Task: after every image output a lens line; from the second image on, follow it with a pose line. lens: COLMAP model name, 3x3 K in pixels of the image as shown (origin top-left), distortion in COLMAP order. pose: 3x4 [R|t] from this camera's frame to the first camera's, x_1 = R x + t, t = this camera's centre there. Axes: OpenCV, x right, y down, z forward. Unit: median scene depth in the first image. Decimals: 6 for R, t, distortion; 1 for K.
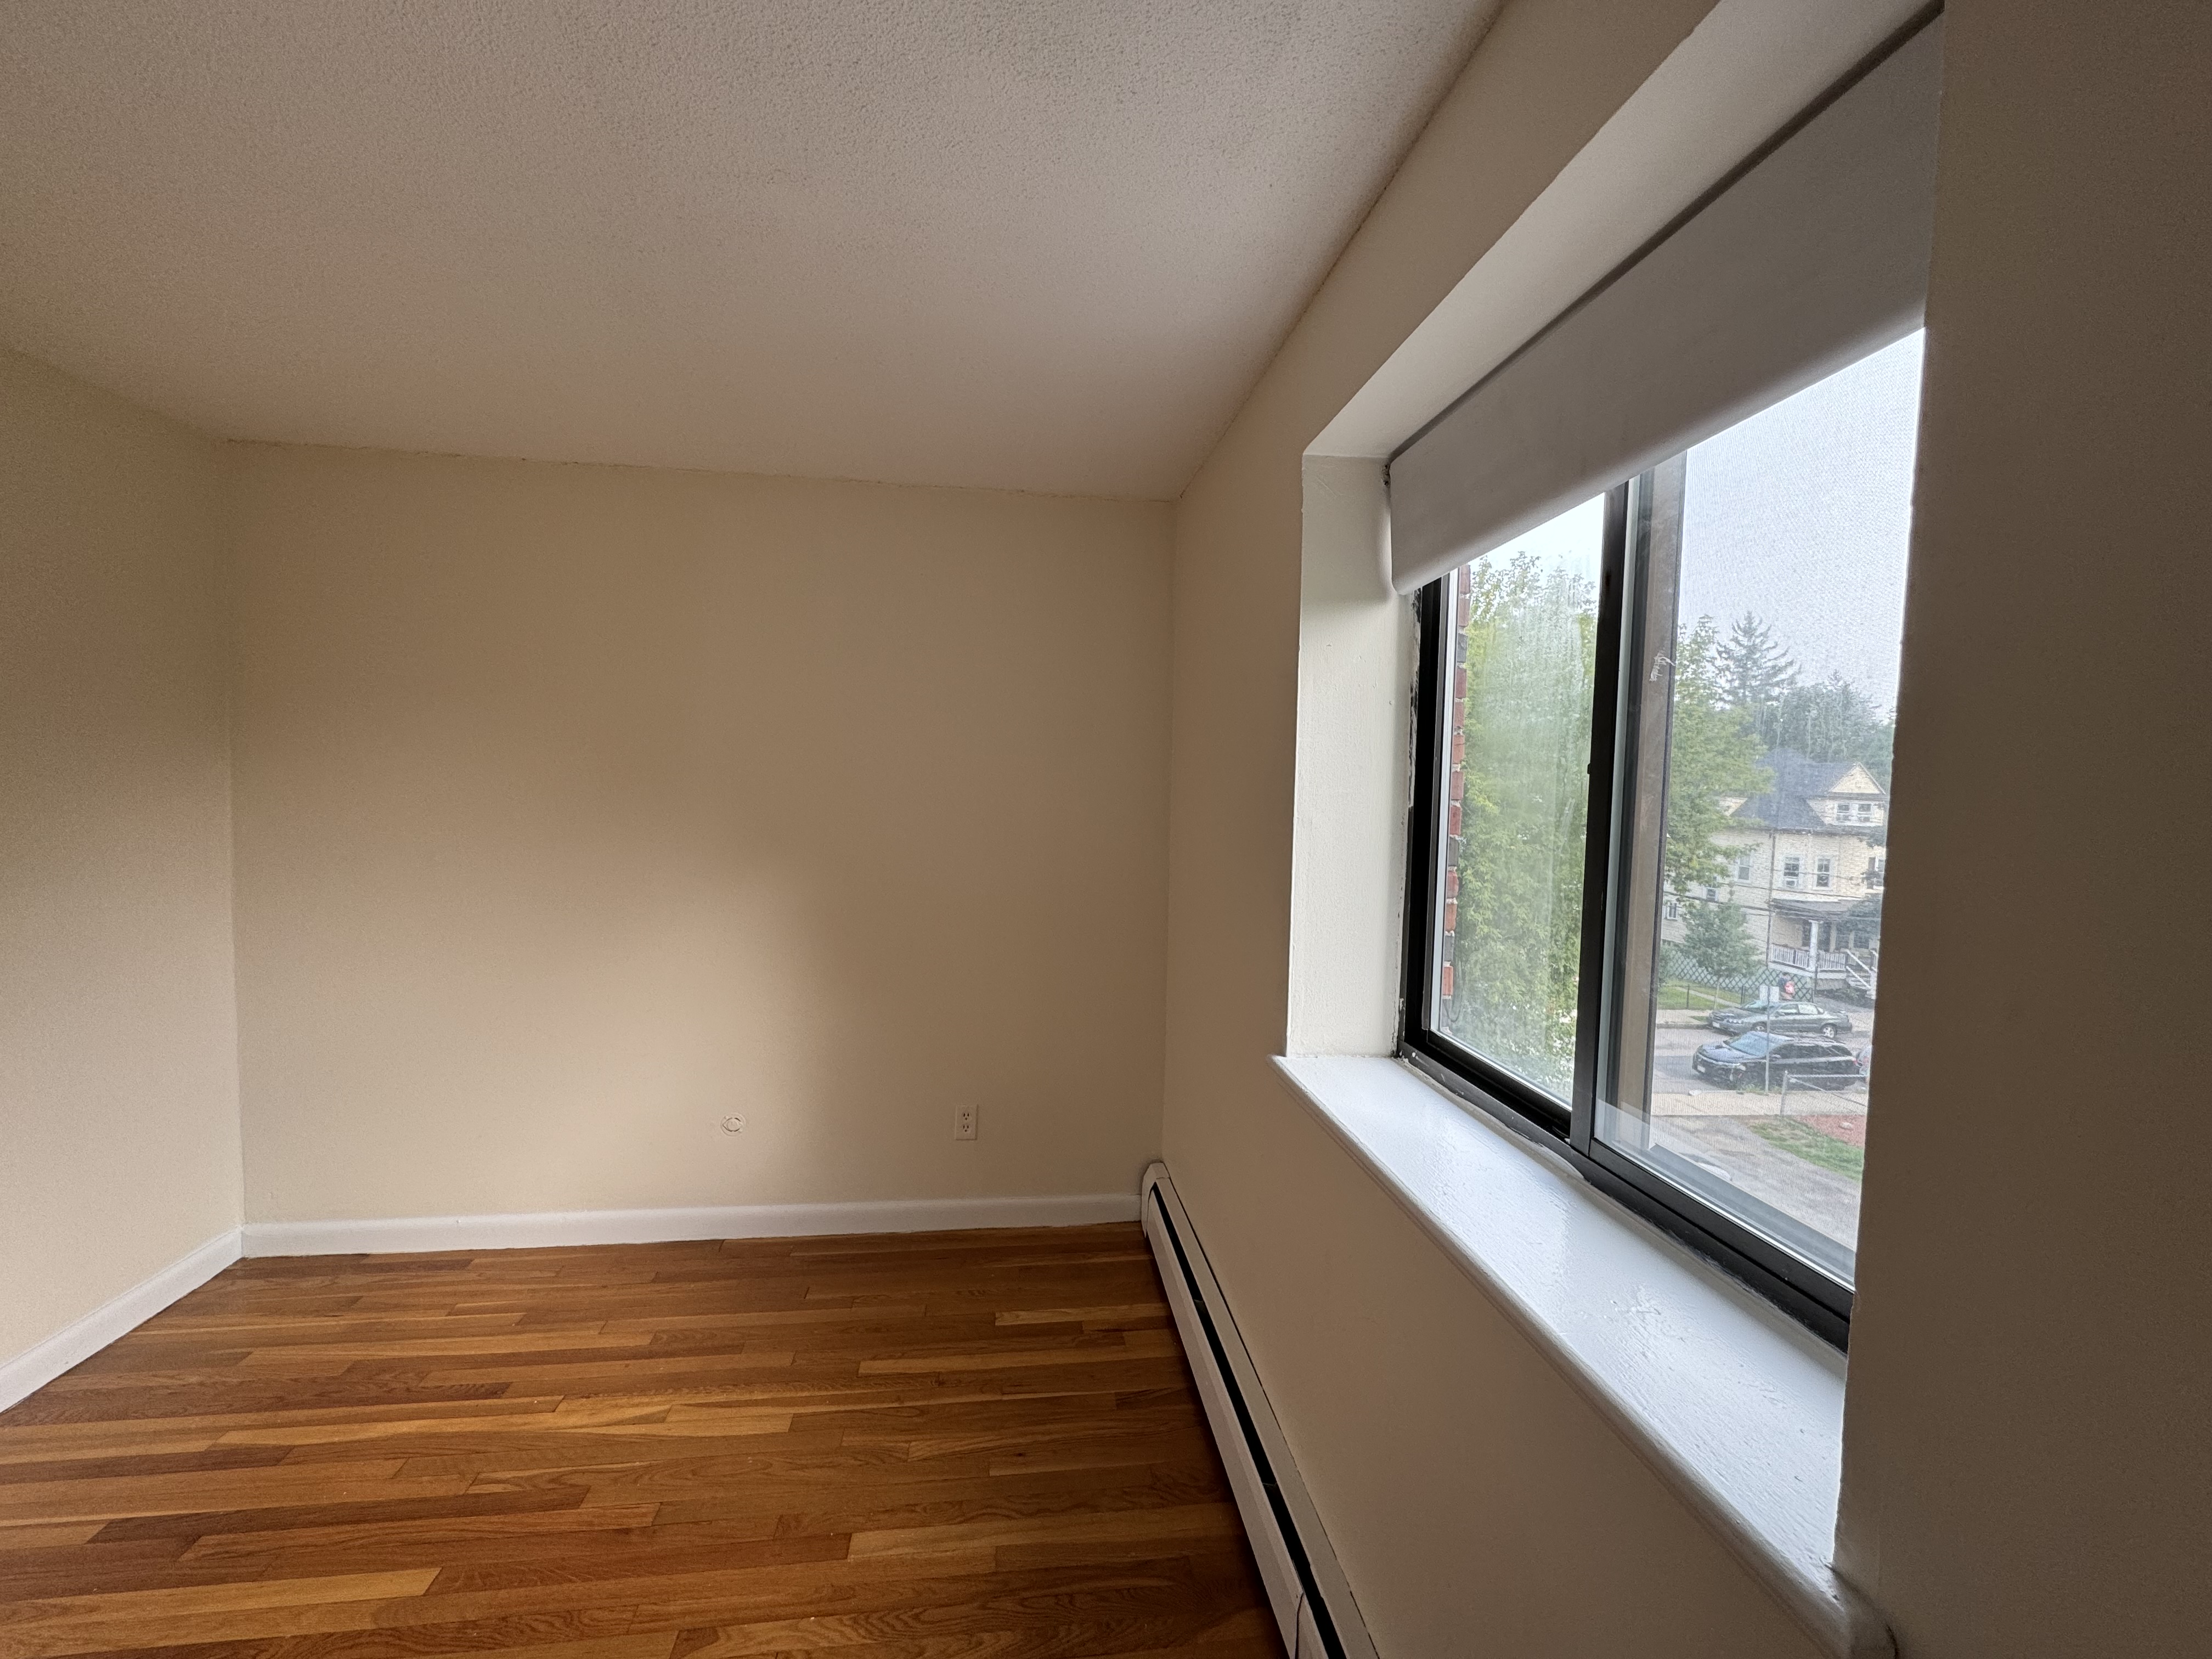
lens RADIAL K [[881.5, 0, 1119.0], [0, 881.5, 840.5], [0, 0, 1]] dist [-0.007257, 0.000502]
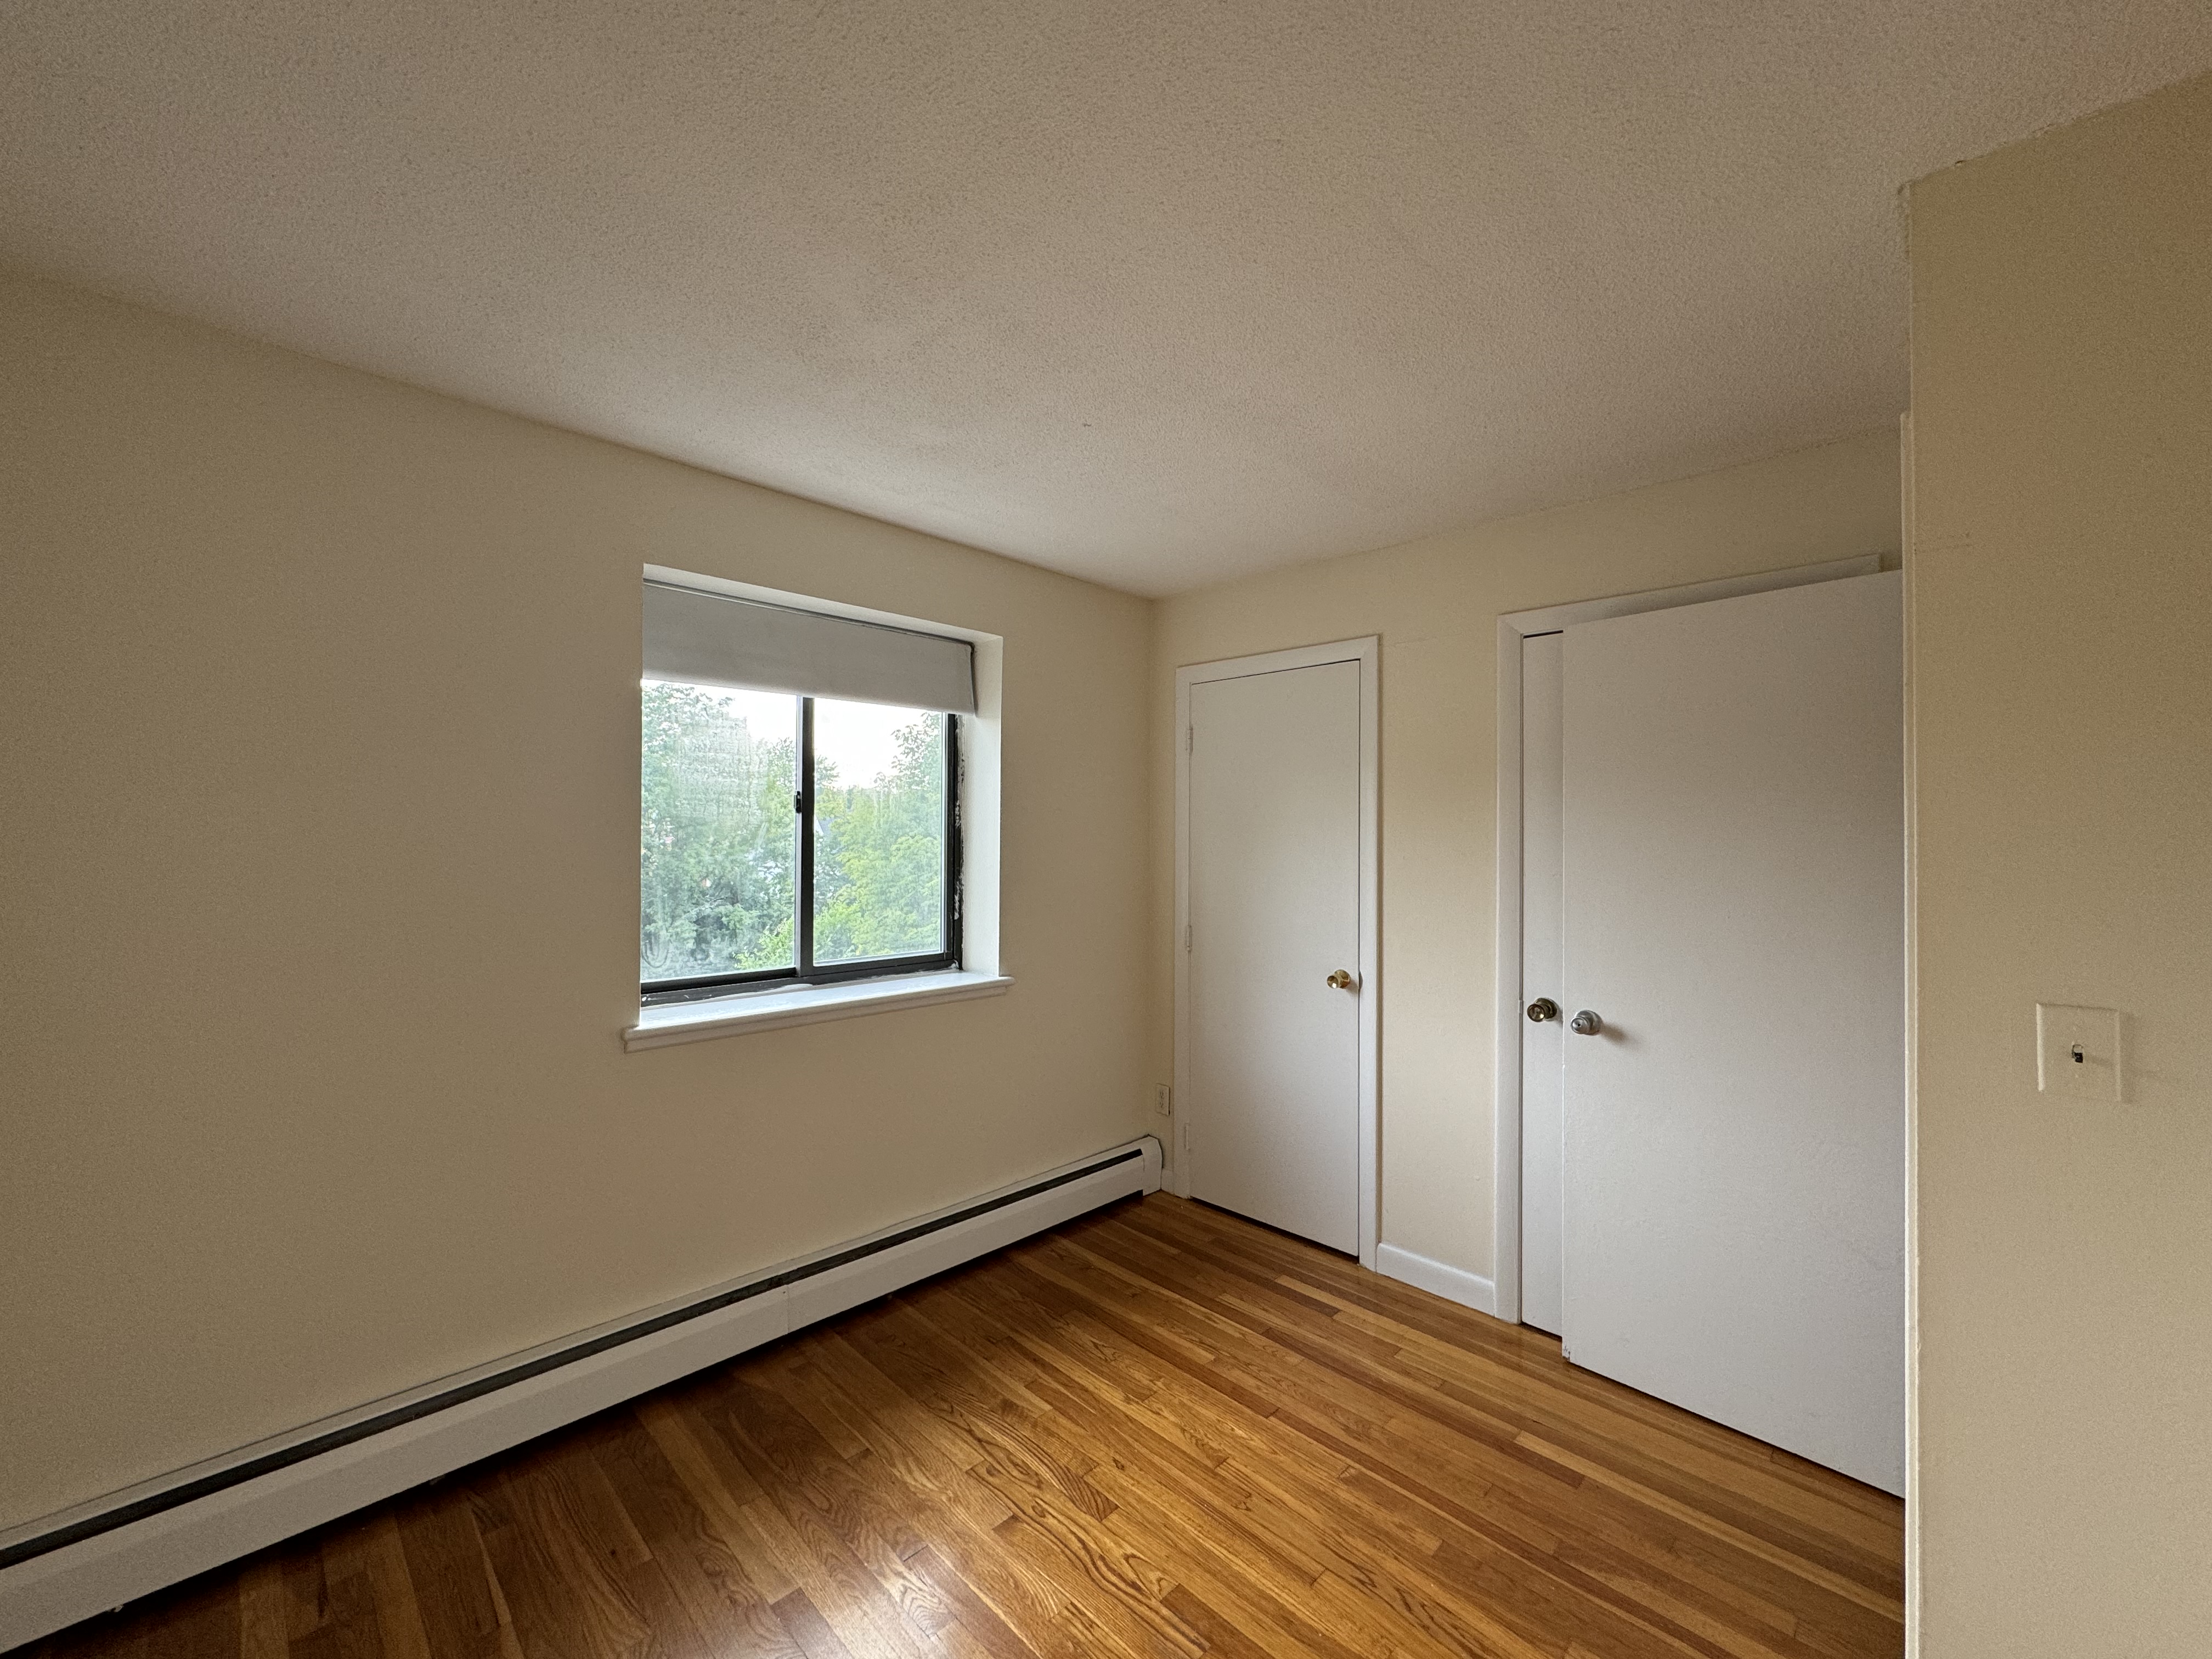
lens RADIAL K [[881.5, 0, 1101.2], [0, 881.5, 822.0], [0, 0, 1]] dist [-0.007257, 0.000502]
pose [[-0.607386, -0.023116, 0.794070, -1.019638], [0.024215, 0.998573, 0.047591, -0.080959], [-0.794037, 0.048134, -0.605960, 1.009311]]
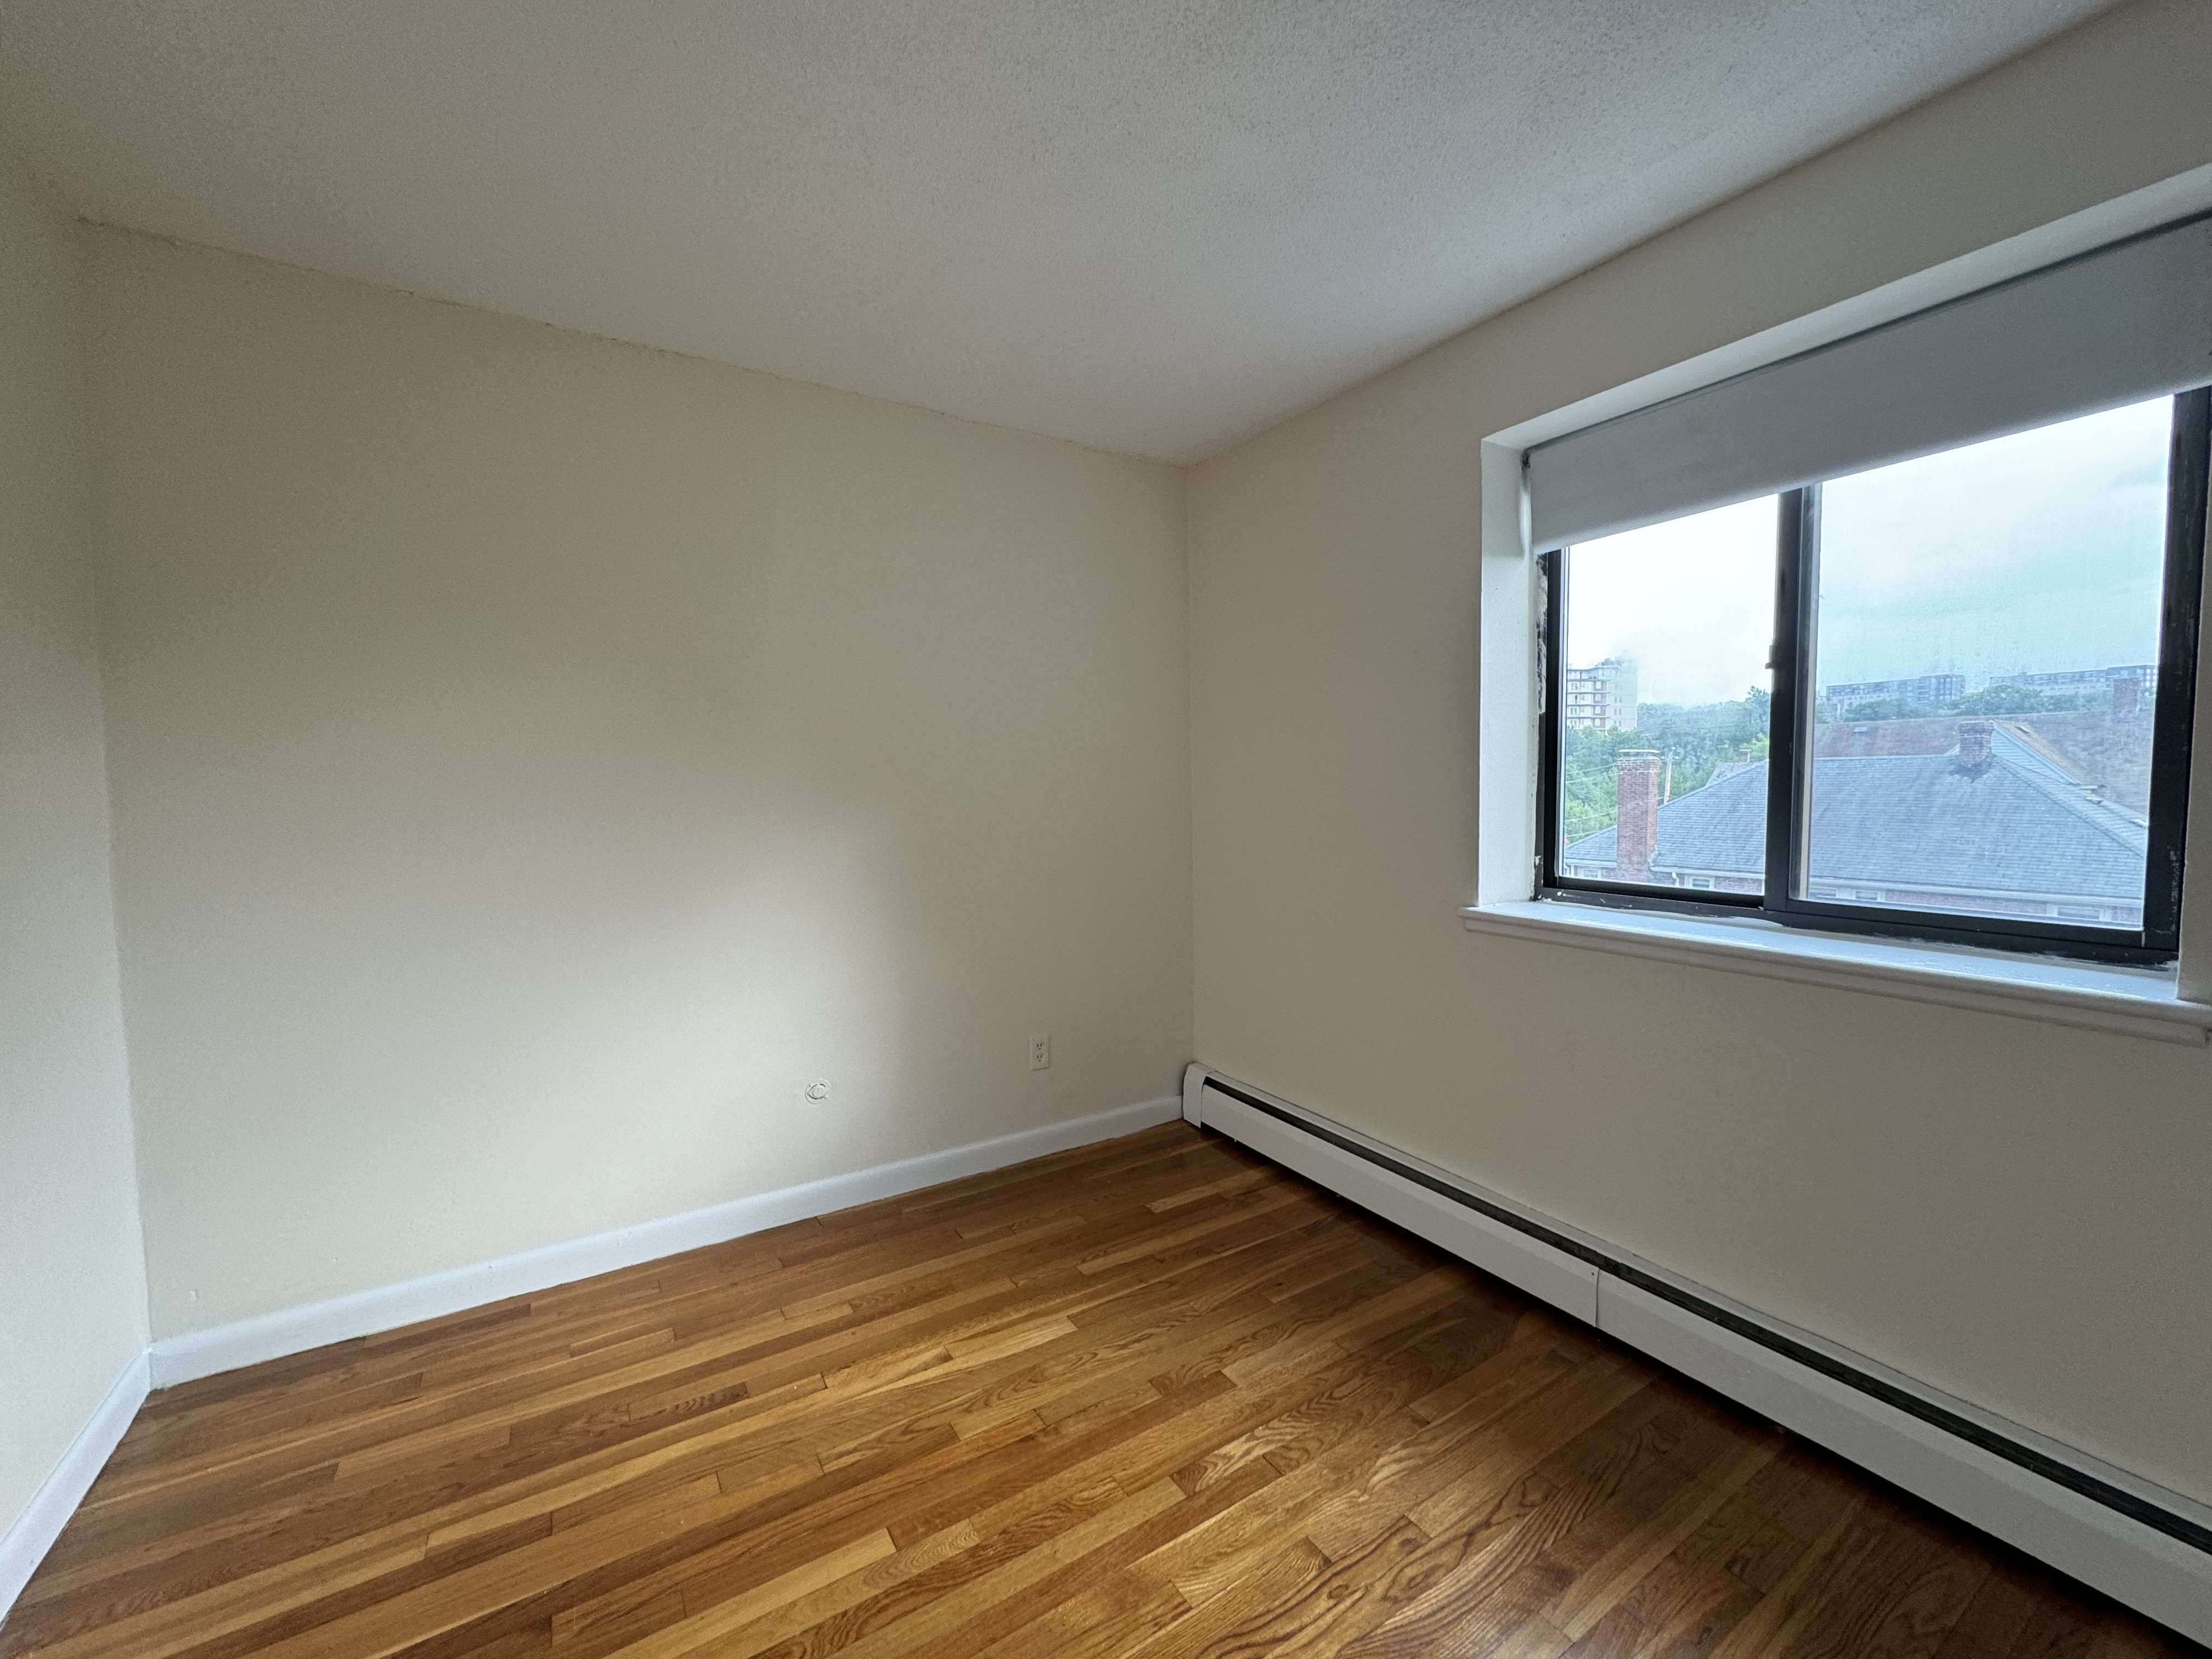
lens RADIAL K [[881.5, 0, 1113.3], [0, 881.5, 840.3], [0, 0, 1]] dist [-0.007257, 0.000502]
pose [[0.907539, -0.061141, 0.415493, -0.684530], [0.056194, 0.998128, 0.024136, 0.071273], [-0.416190, 0.001444, 0.909276, 0.037918]]
